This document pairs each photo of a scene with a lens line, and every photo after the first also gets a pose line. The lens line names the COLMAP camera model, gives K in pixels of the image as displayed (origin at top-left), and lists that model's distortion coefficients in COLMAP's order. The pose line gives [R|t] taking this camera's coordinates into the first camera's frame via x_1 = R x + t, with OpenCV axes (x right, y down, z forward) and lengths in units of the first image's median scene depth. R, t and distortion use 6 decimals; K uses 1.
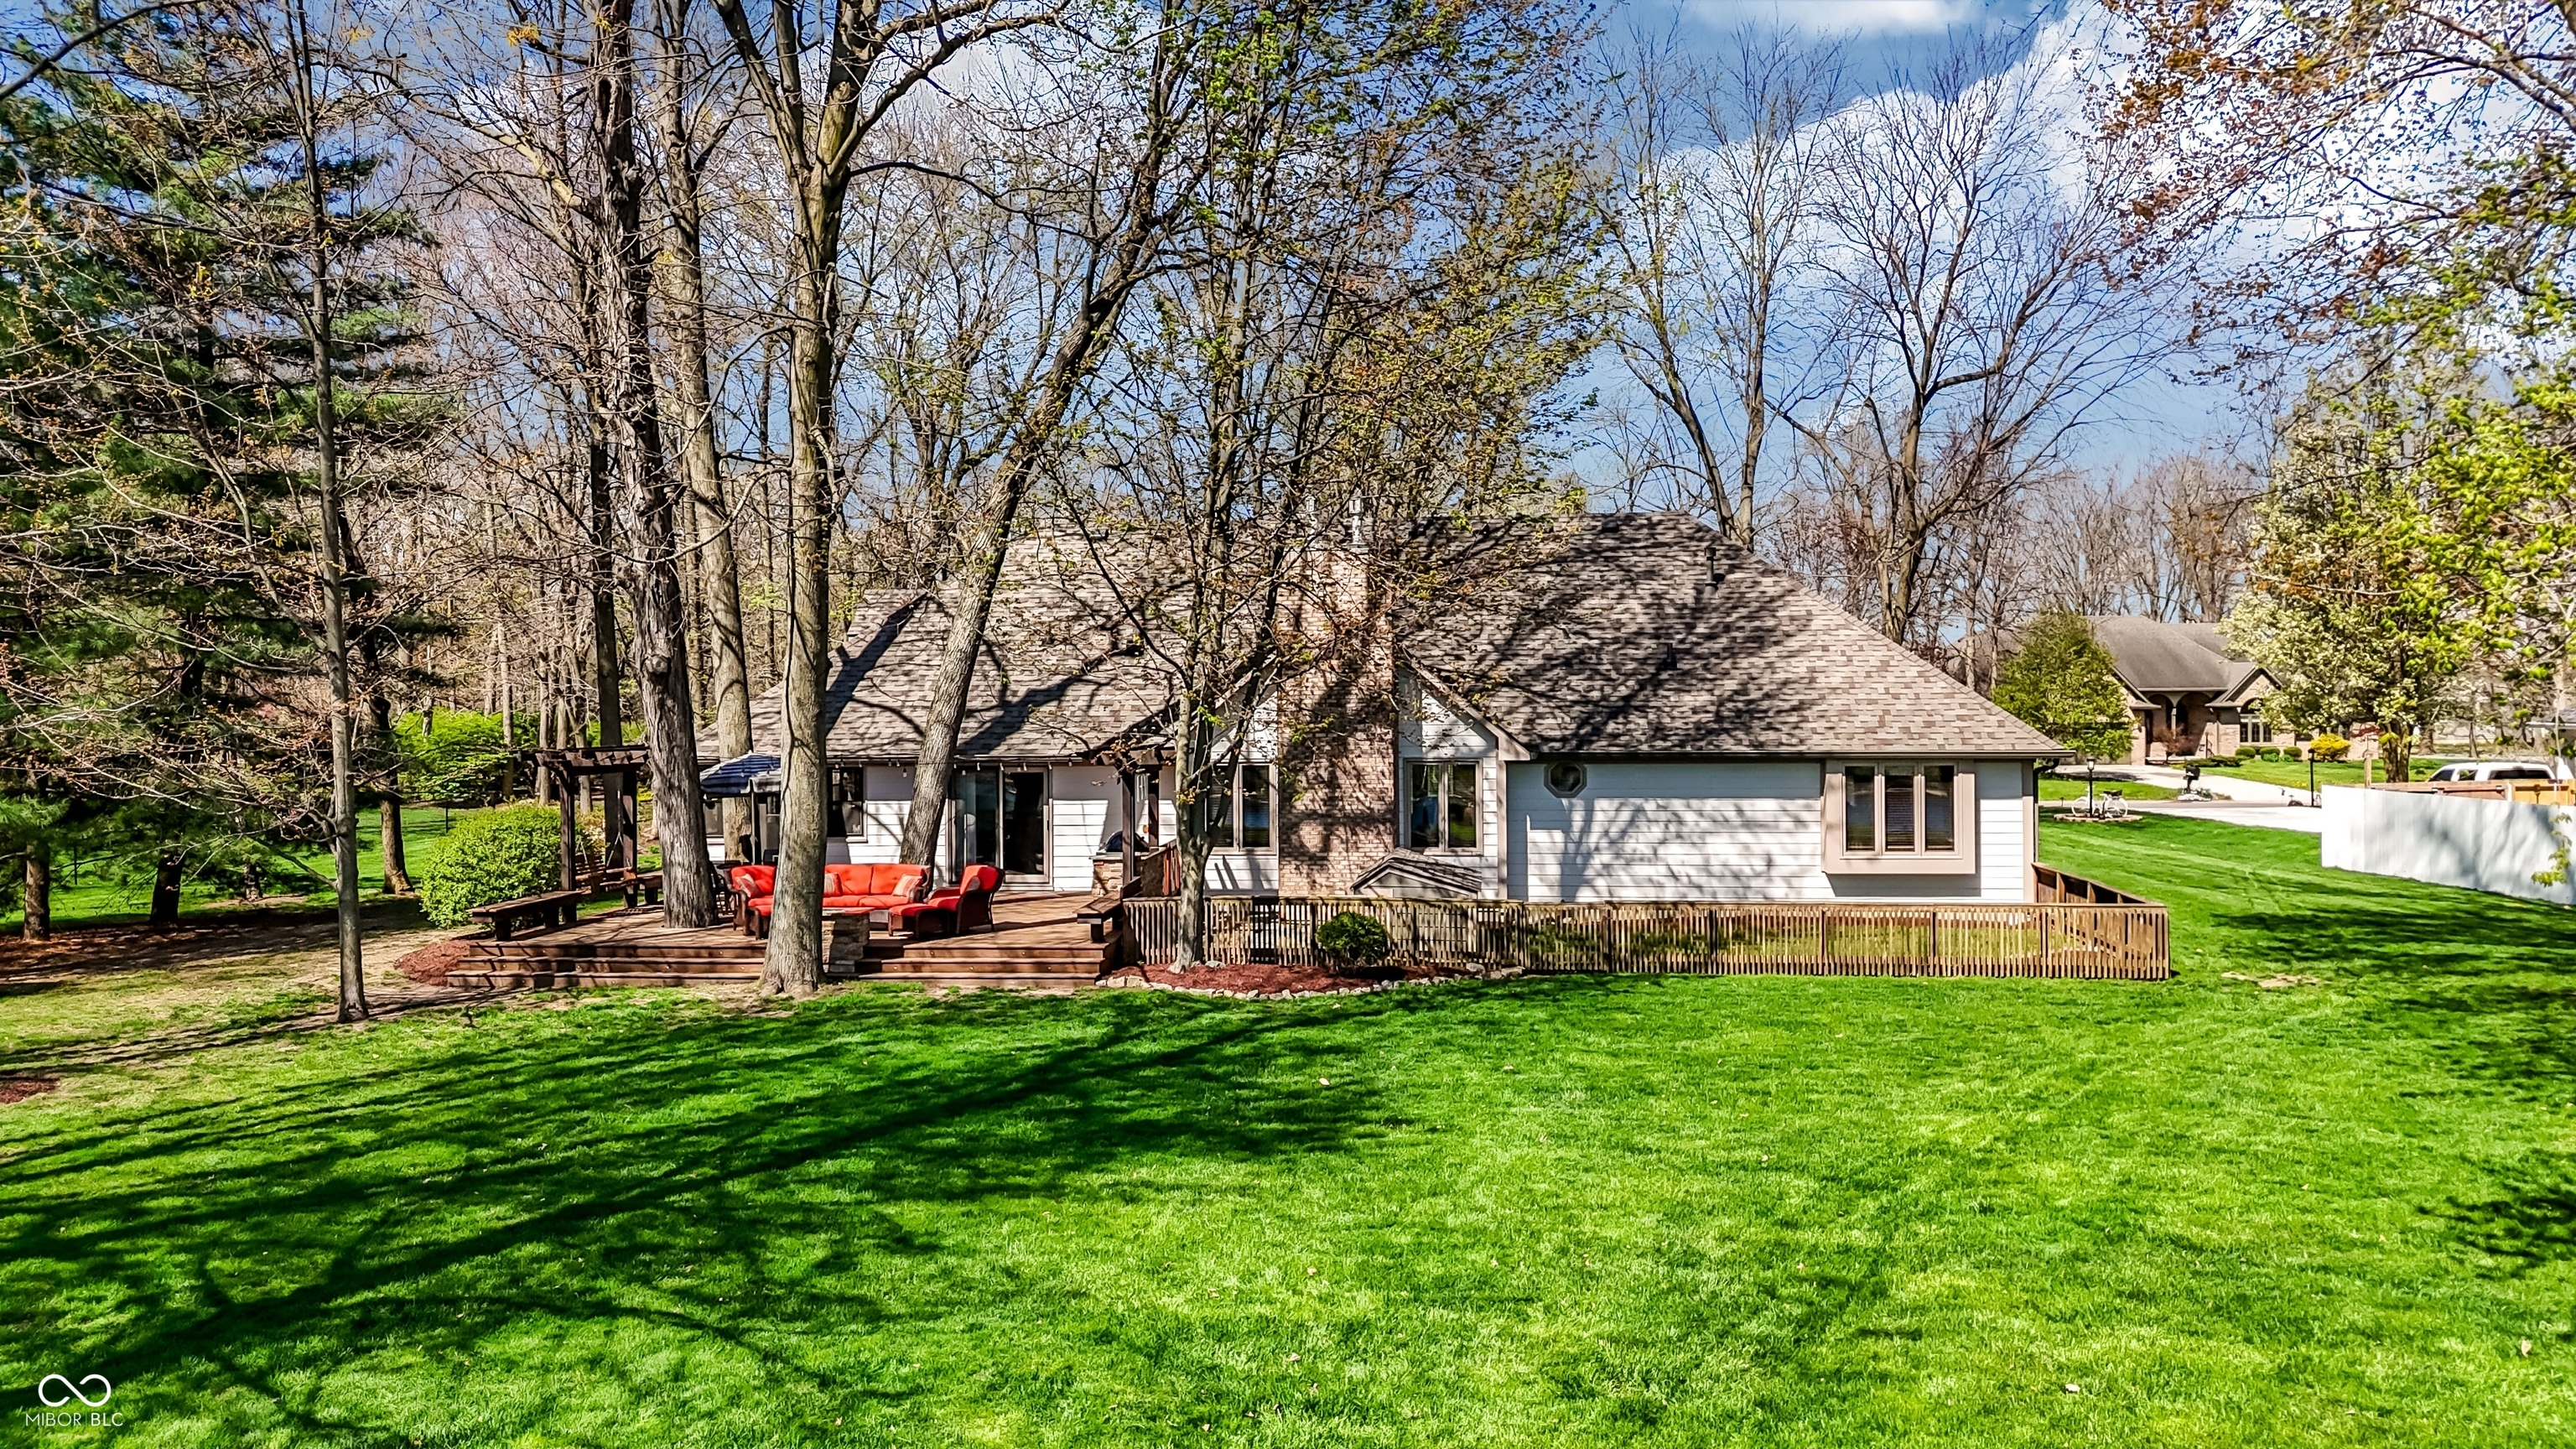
lens RADIAL K [[1861.0, 0, 1279.5], [0, 1861.0, 725.0], [0, 0, 1]] dist [0.008524, 0.000772]
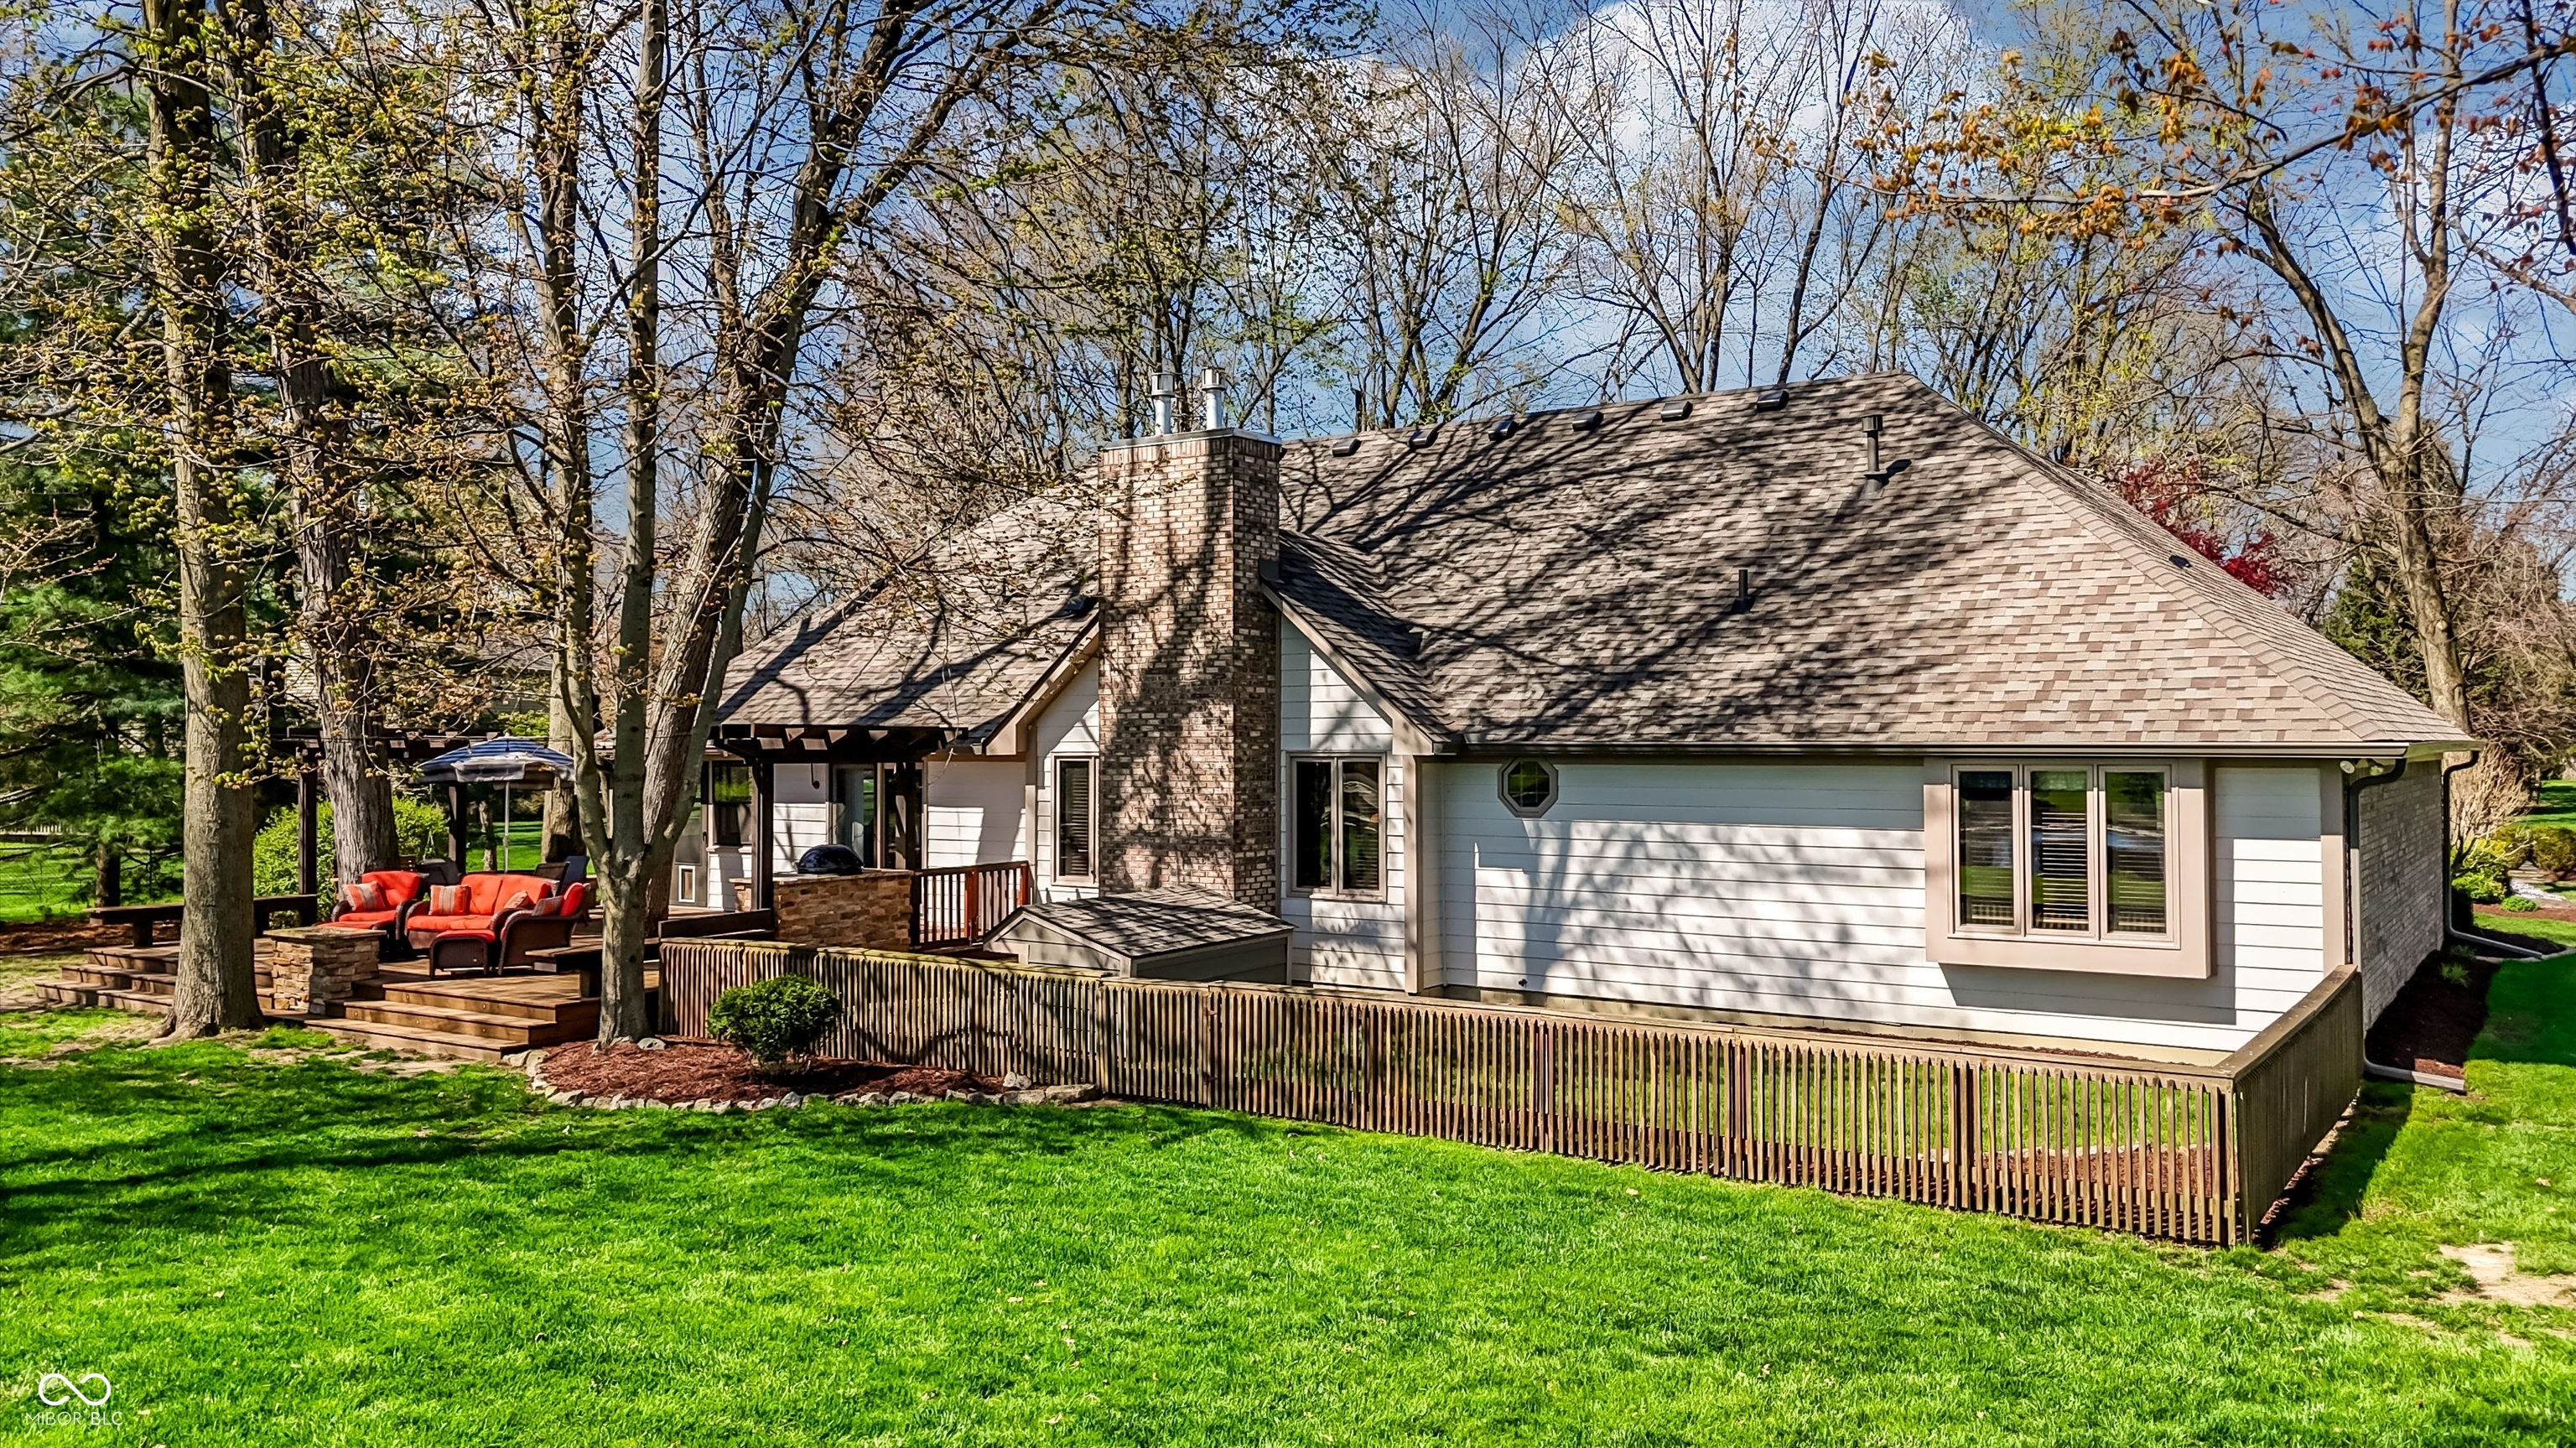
lens RADIAL K [[1909.7, 0, 1328.0], [0, 1909.7, 688.3], [0, 0, 1]] dist [0.001577, 0.000647]
pose [[0.885096, -0.009087, -0.465320, 0.400787], [-0.008919, 0.999295, -0.036480, 0.019785], [0.465324, 0.036439, 0.884390, 0.403221]]
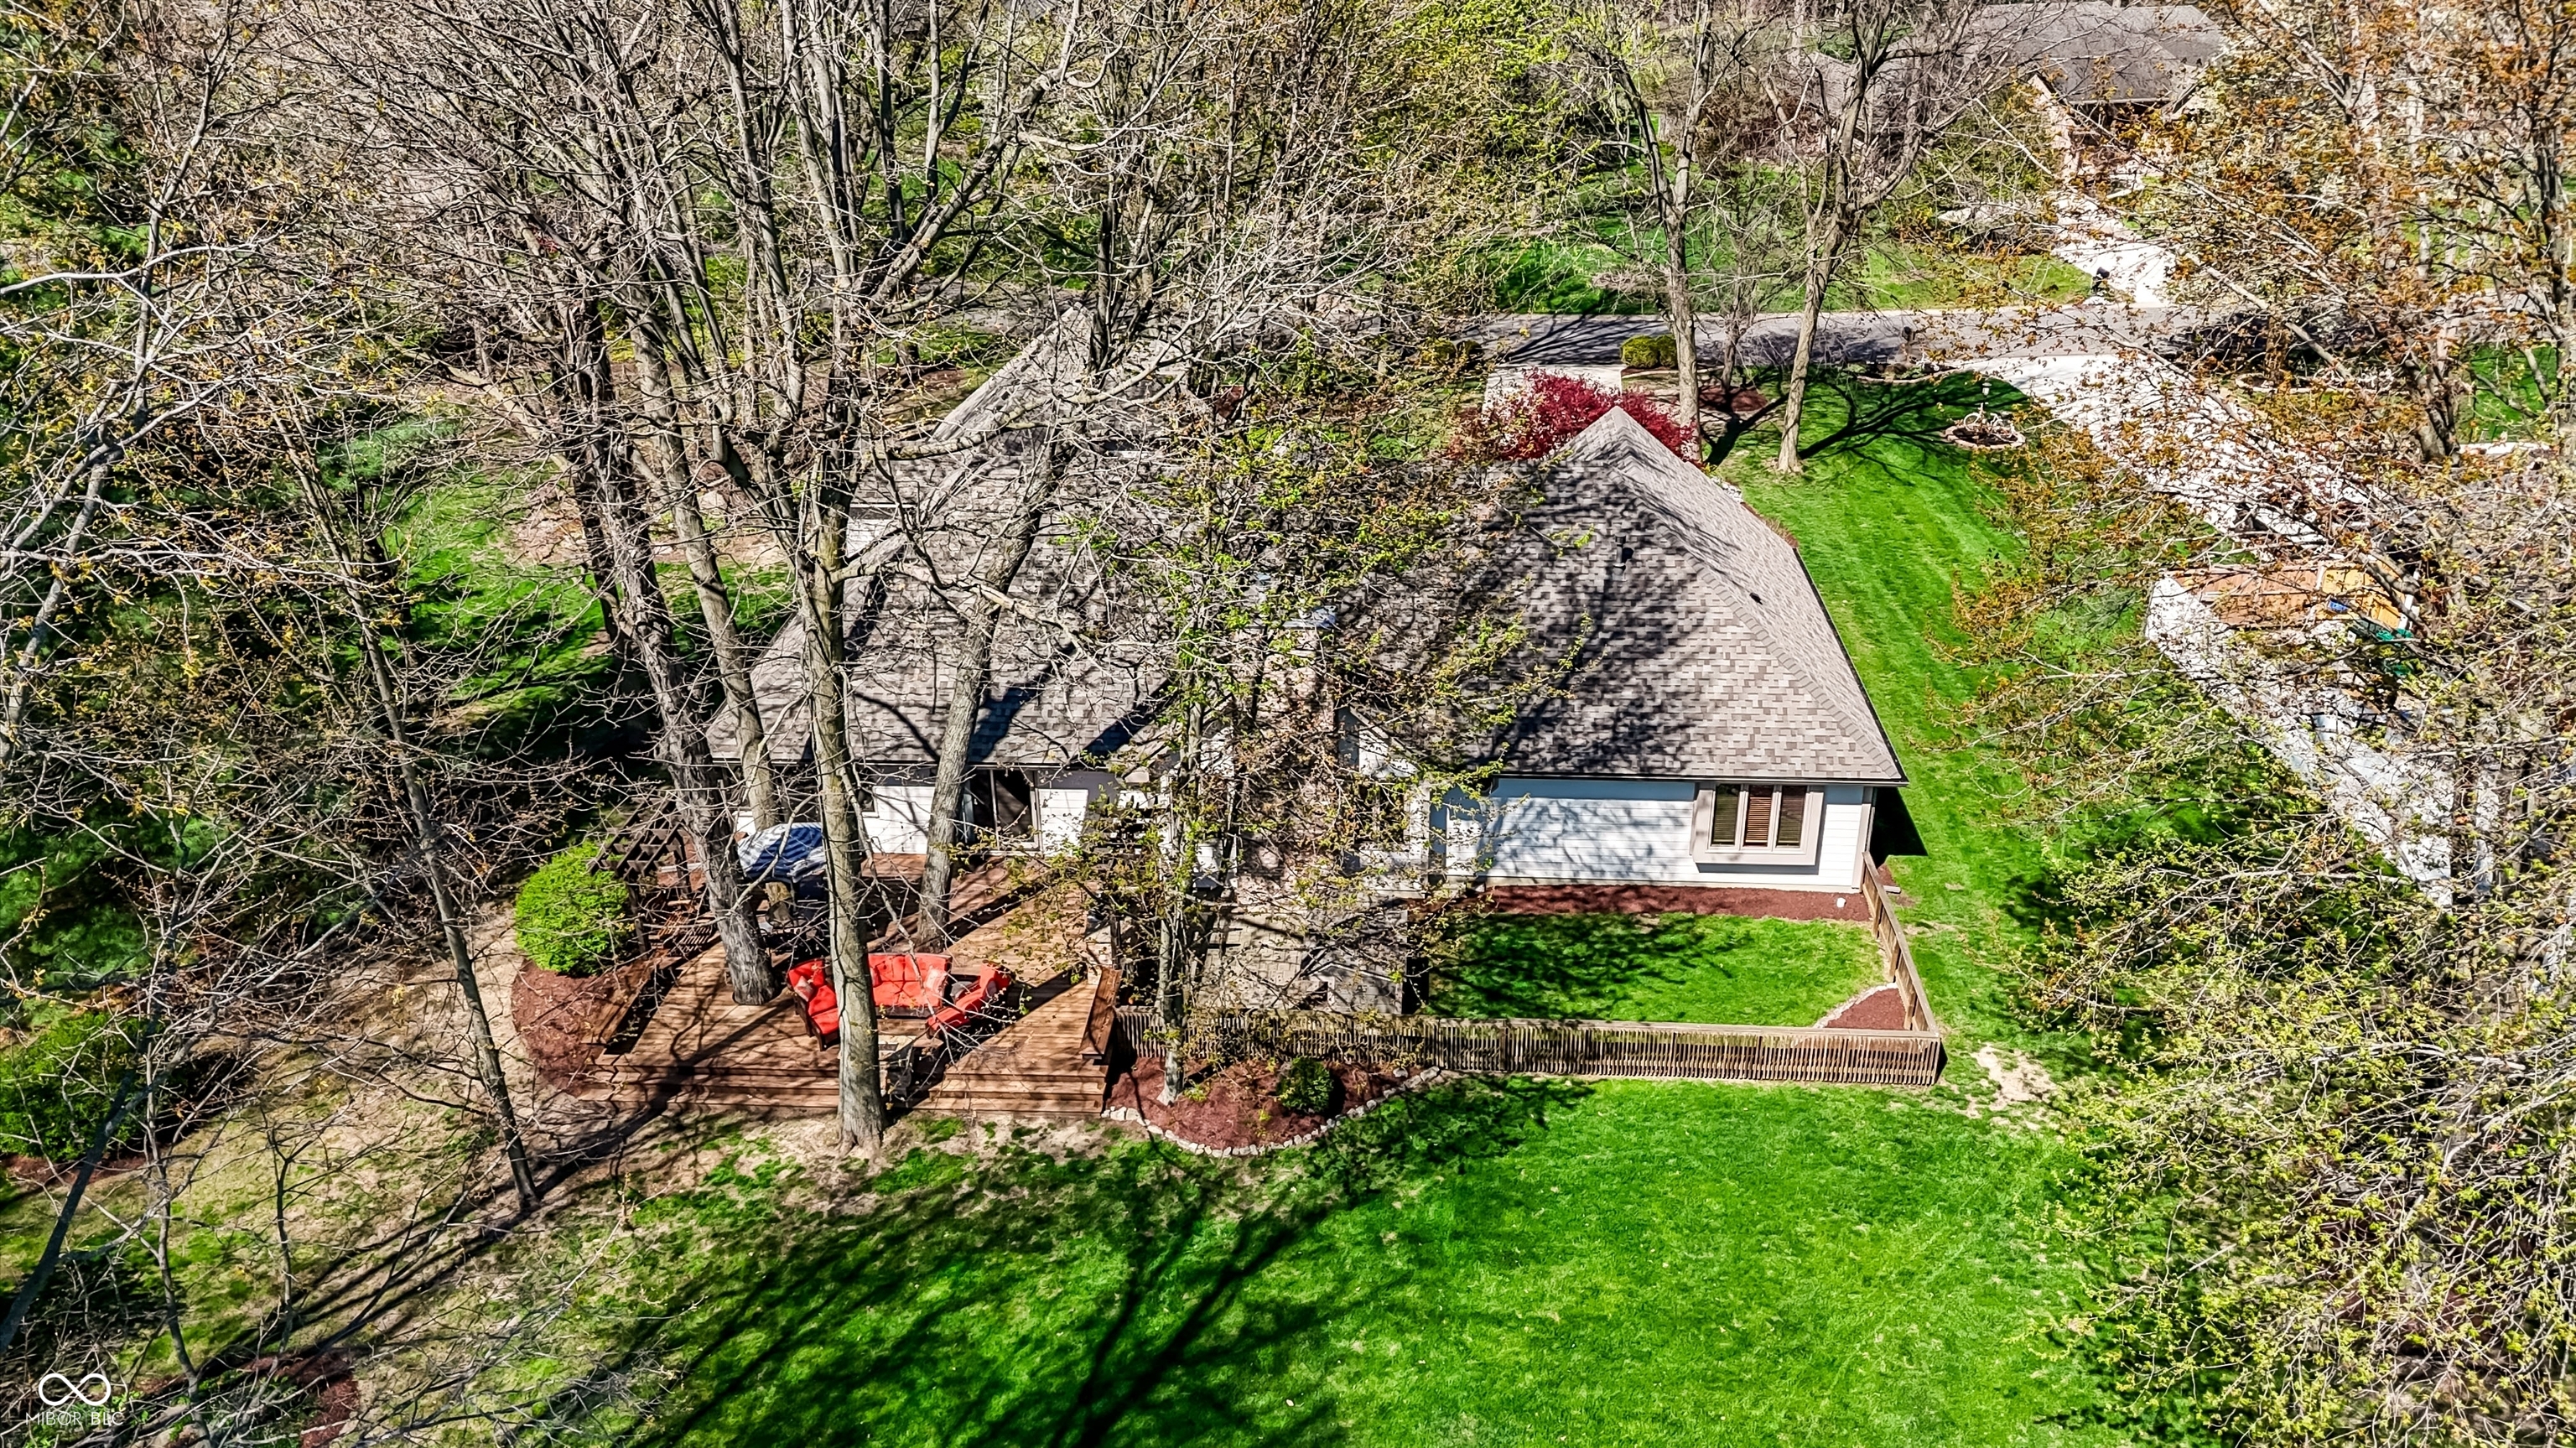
lens RADIAL K [[1909.7, 0, 1328.0], [0, 1909.7, 688.3], [0, 0, 1]] dist [0.001577, 0.000647]
pose [[0.998033, -0.025878, 0.057105, -0.010485], [-0.000343, 0.908573, 0.417726, -0.537102], [-0.062694, -0.416924, 0.906777, -0.057312]]
